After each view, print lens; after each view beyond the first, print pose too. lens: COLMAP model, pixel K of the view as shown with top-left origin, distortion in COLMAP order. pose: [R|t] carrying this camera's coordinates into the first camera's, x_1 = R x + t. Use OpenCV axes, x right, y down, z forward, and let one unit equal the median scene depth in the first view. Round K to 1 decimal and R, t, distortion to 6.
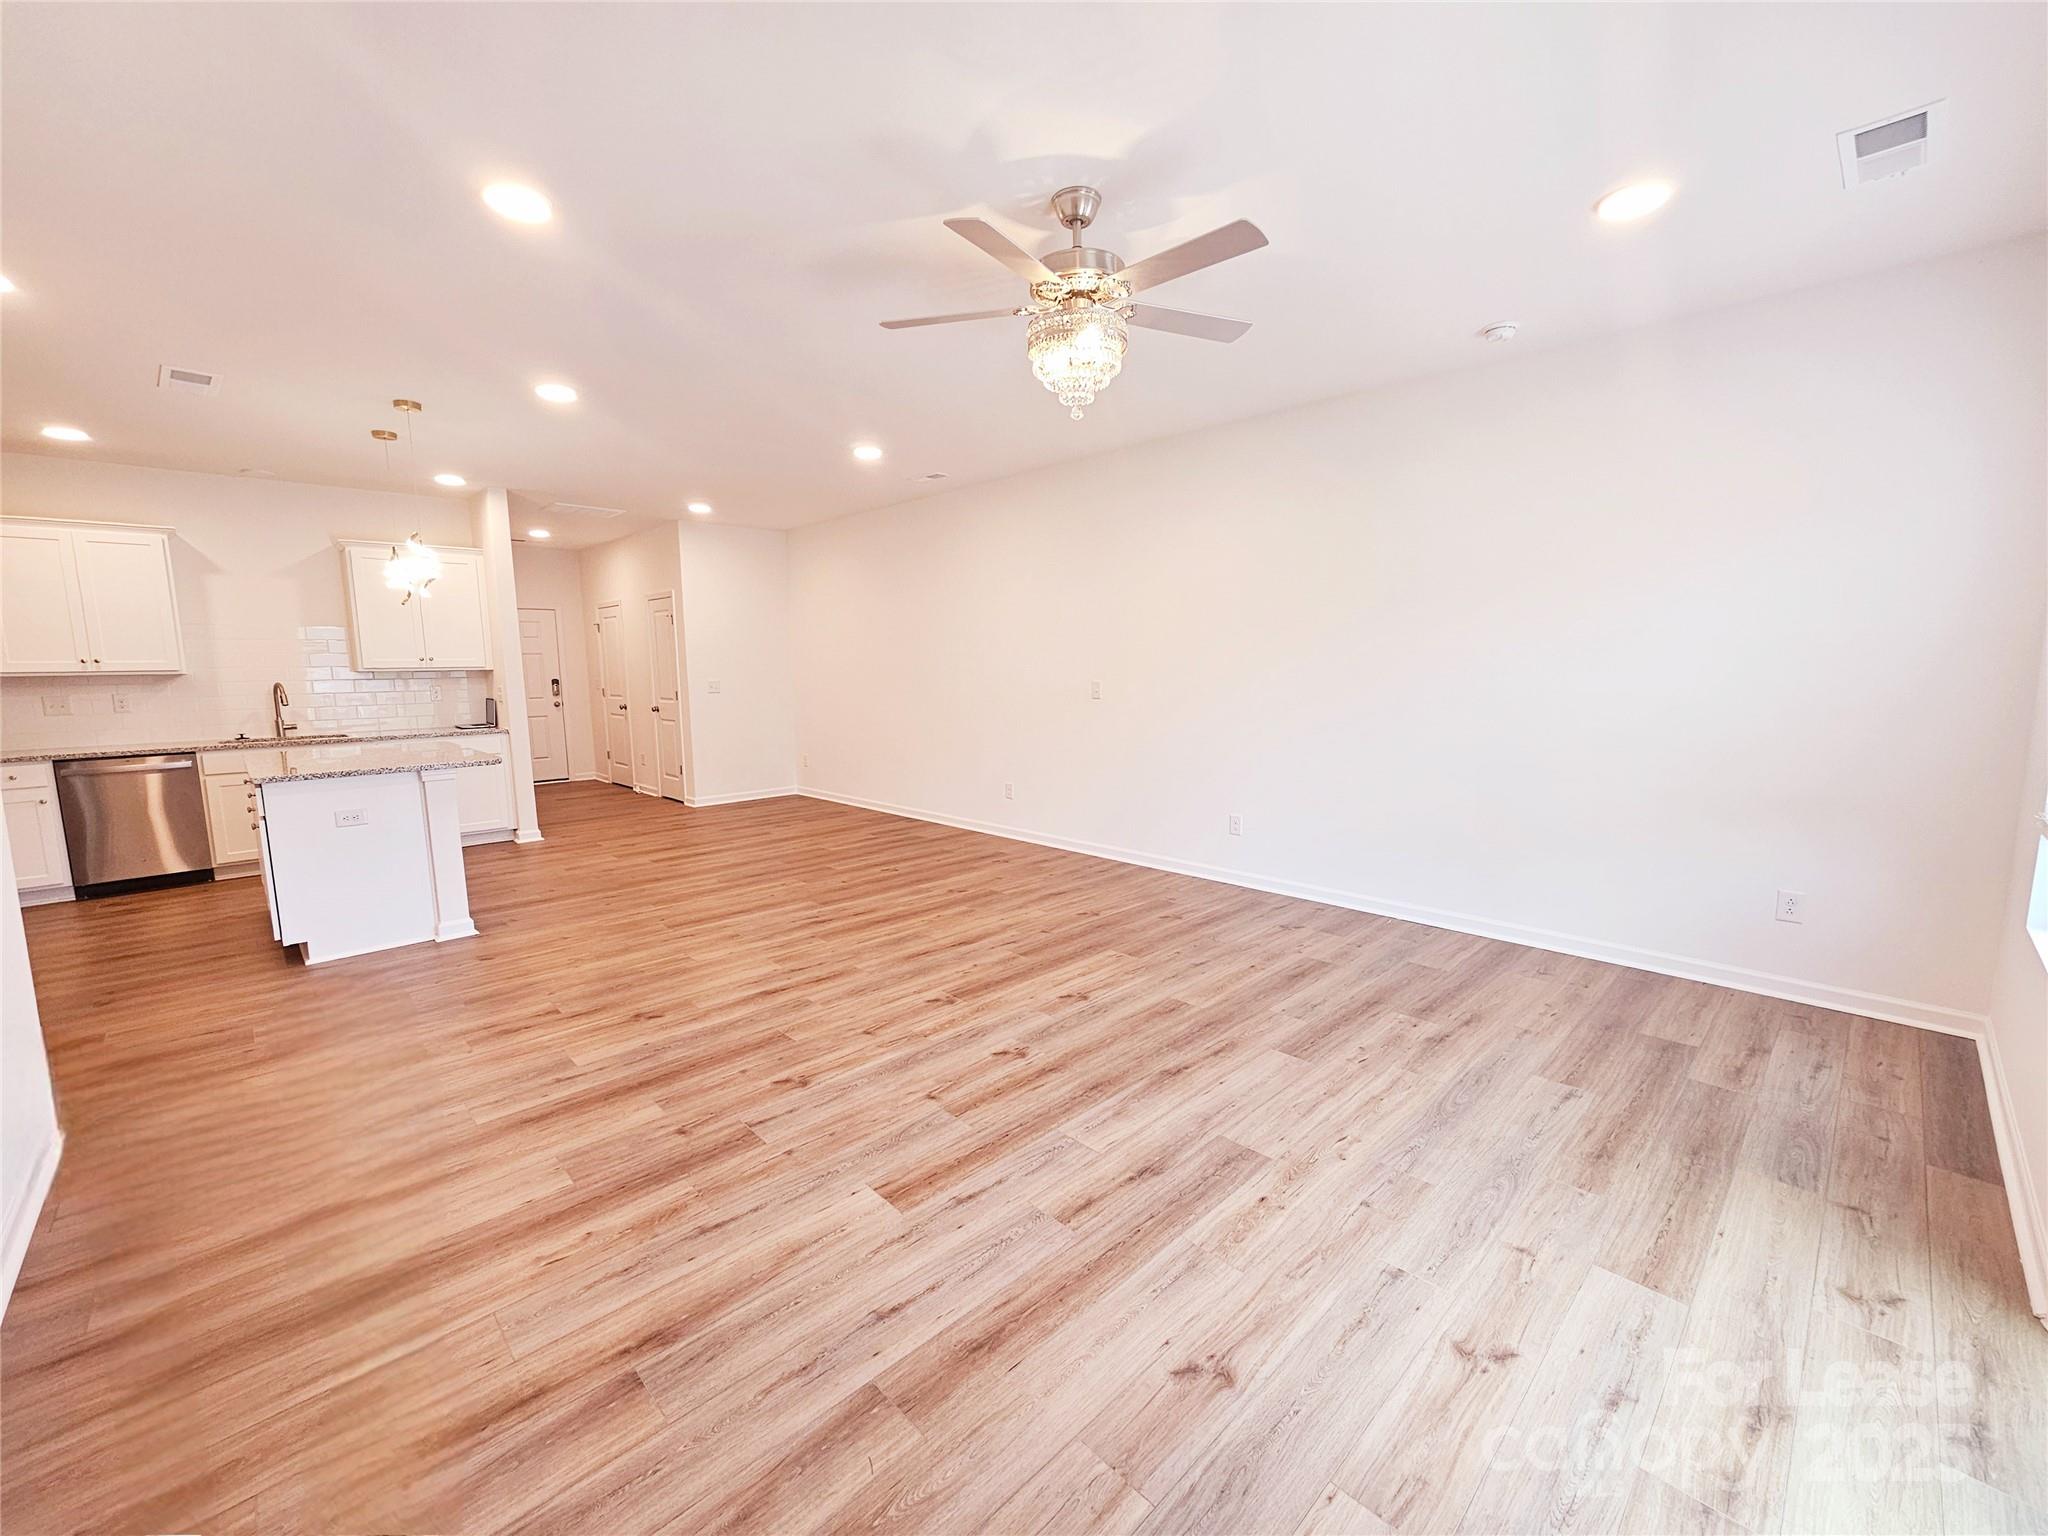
lens RADIAL K [[839.0, 0, 1023.7], [0, 839.0, 768.5], [0, 0, 1]] dist [-0.004093, 0.001096]
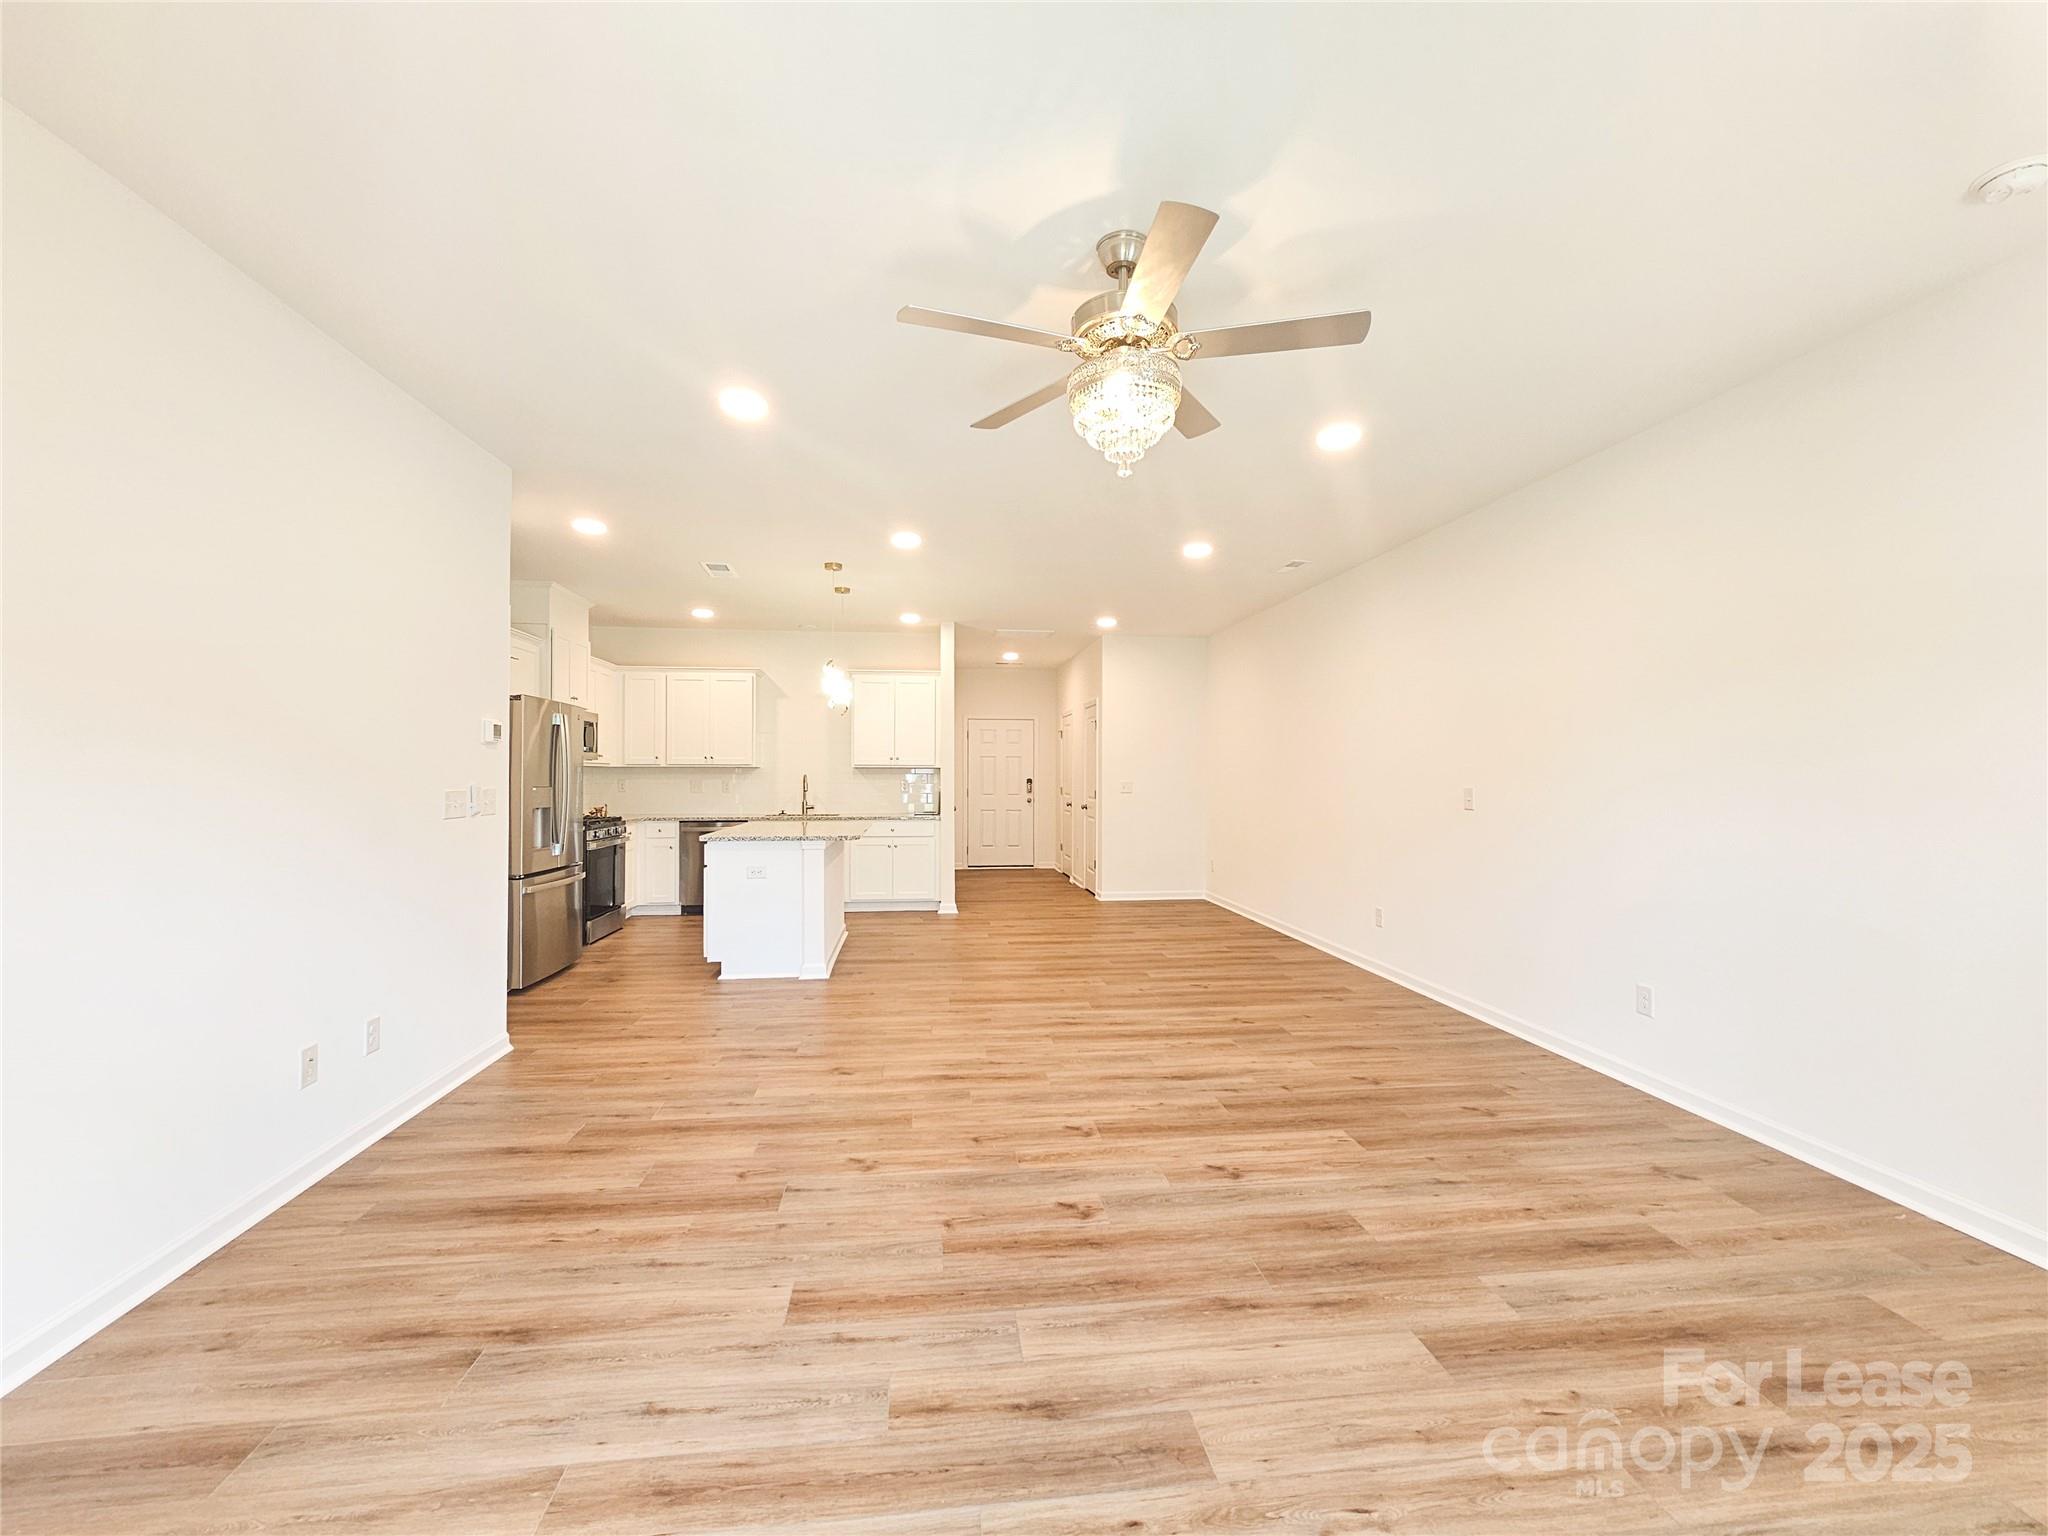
lens RADIAL K [[839.0, 0, 1019.6], [0, 839.0, 769.1], [0, 0, 1]] dist [-0.004093, 0.001096]
pose [[0.795644, 0.010147, -0.605679, 0.313495], [-0.087889, 0.991214, -0.098849, -0.008177], [0.599355, 0.131881, 0.789545, 0.168303]]
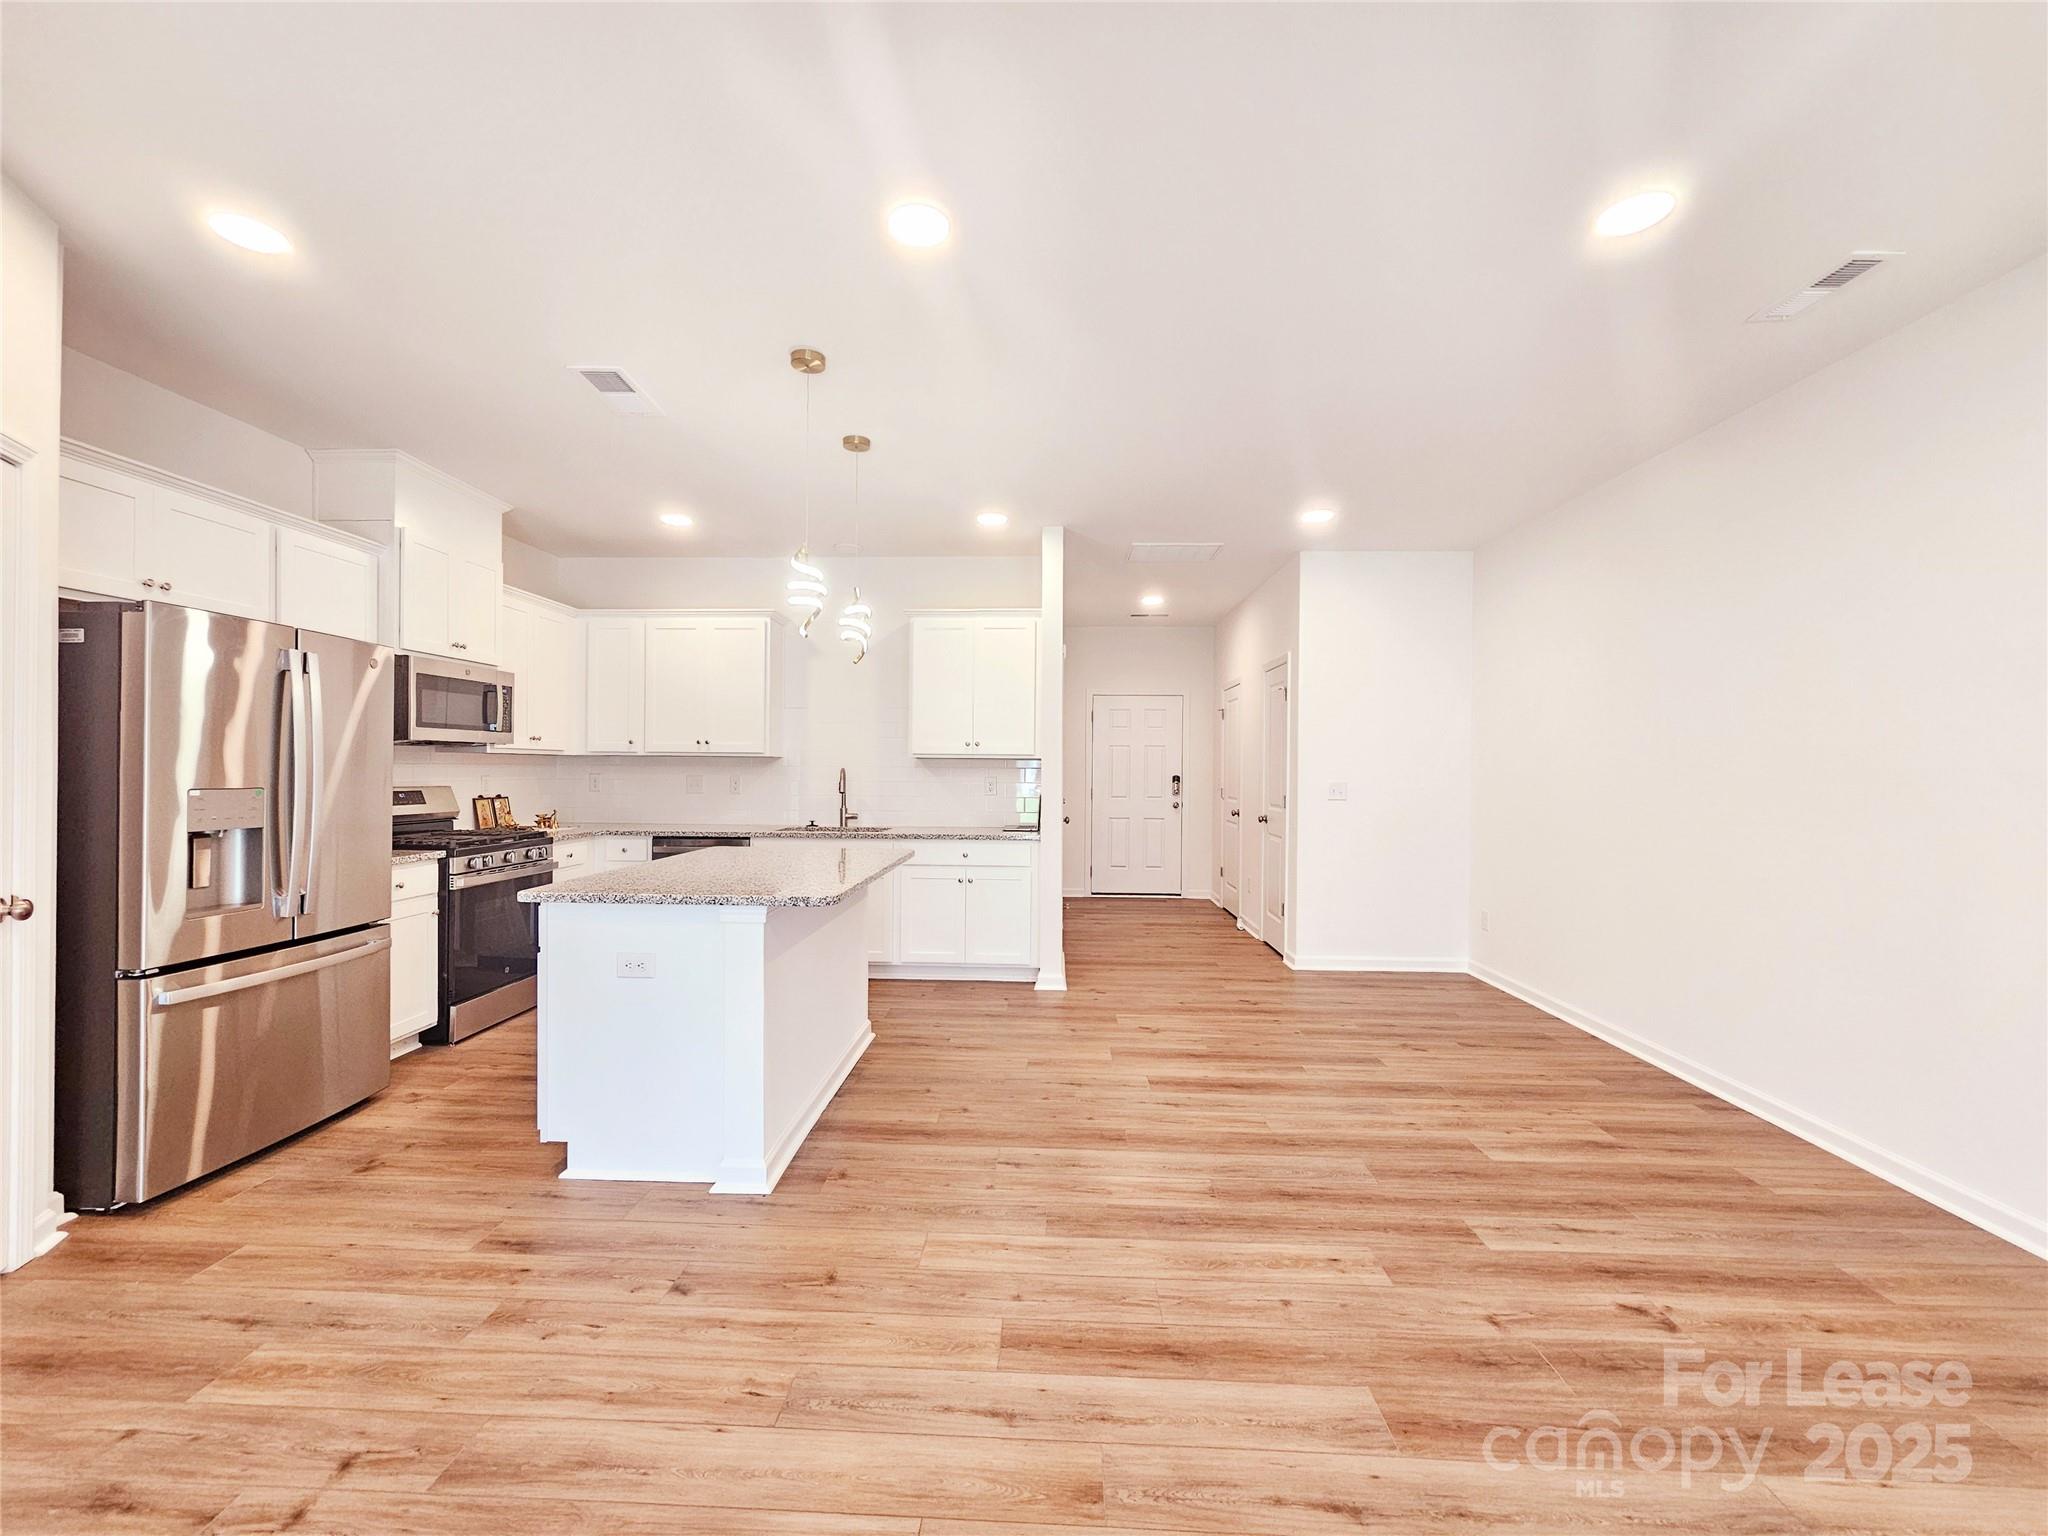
lens RADIAL K [[839.0, 0, 1016.8], [0, 839.0, 773.3], [0, 0, 1]] dist [-0.004093, 0.001096]
pose [[0.685570, 0.021877, -0.727678, -0.118438], [-0.108028, 0.991540, -0.071967, -0.070850], [0.719947, 0.127948, 0.682133, 0.706368]]
